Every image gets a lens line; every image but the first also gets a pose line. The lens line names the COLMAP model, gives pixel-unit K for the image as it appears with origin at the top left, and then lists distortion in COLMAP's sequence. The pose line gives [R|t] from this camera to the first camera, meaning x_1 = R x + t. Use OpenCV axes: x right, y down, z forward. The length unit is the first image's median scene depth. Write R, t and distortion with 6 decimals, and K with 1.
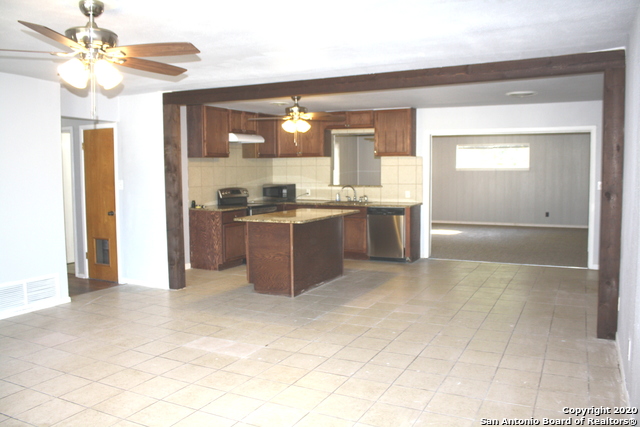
lens RADIAL K [[538.1, 0, 316.0], [0, 538.1, 210.6], [0, 0, 1]] dist [-0.164396, 0.152973]
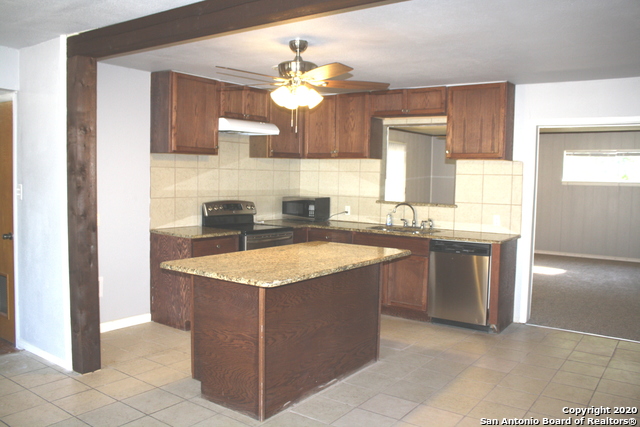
lens RADIAL K [[538.1, 0, 316.0], [0, 538.1, 210.6], [0, 0, 1]] dist [-0.164396, 0.152973]
pose [[0.987773, 0.036879, -0.151477, 0.055838], [-0.039217, 0.999153, -0.012478, -0.026568], [0.150888, 0.018265, 0.988382, 0.358637]]
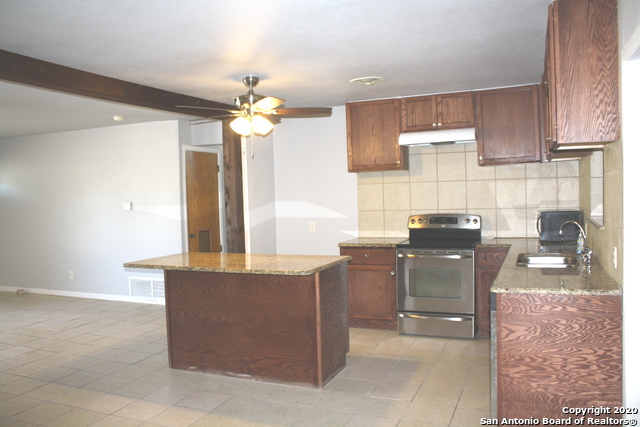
lens RADIAL K [[538.1, 0, 316.0], [0, 538.1, 210.6], [0, 0, 1]] dist [-0.164396, 0.152973]
pose [[0.075442, 0.038758, -0.996397, 0.487536], [-0.048026, 0.998226, 0.035193, -0.063358], [0.995993, 0.045197, 0.077170, 0.810727]]
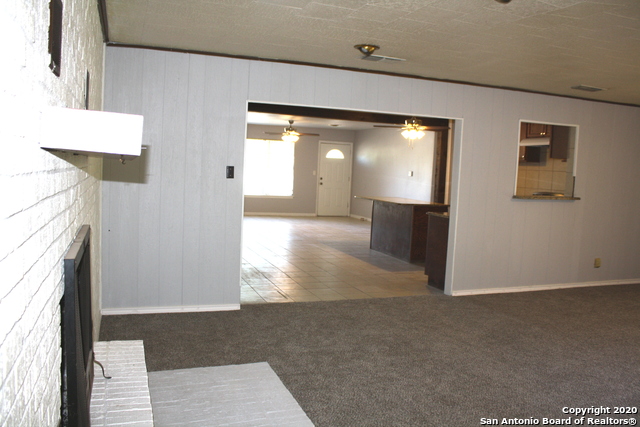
lens RADIAL K [[538.1, 0, 316.0], [0, 538.1, 210.6], [0, 0, 1]] dist [-0.164396, 0.152973]
pose [[-0.680996, 0.038394, -0.731280, 0.817639], [-0.094959, 0.985563, 0.140175, -0.102586], [0.726104, 0.164900, -0.667519, 1.322760]]
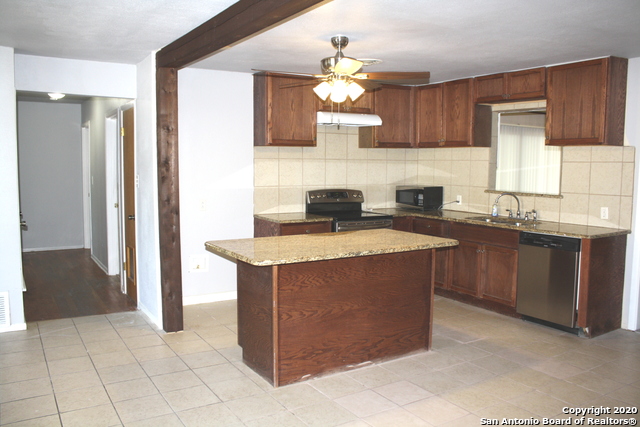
lens RADIAL K [[538.1, 0, 316.0], [0, 538.1, 210.6], [0, 0, 1]] dist [-0.164396, 0.152973]
pose [[0.856227, 0.059026, -0.513216, 0.196298], [-0.053048, 0.998245, 0.026308, -0.032241], [0.513869, 0.004699, 0.857856, 0.381613]]
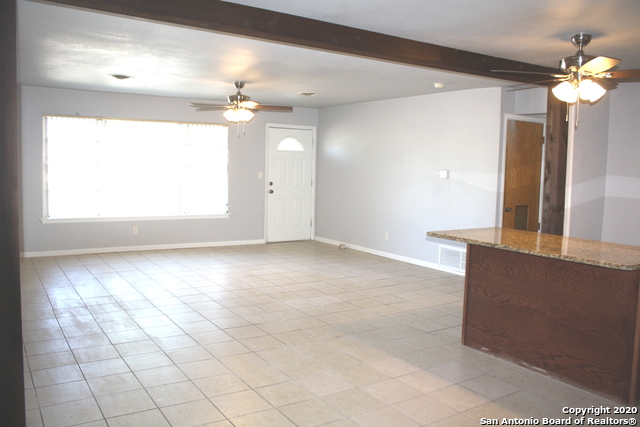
lens RADIAL K [[538.1, 0, 316.0], [0, 538.1, 210.6], [0, 0, 1]] dist [-0.164396, 0.152973]
pose [[-0.504506, 0.072374, -0.860369, 0.461242], [-0.083879, 0.987659, 0.132267, -0.064170], [0.859324, 0.138896, -0.492210, 0.824139]]
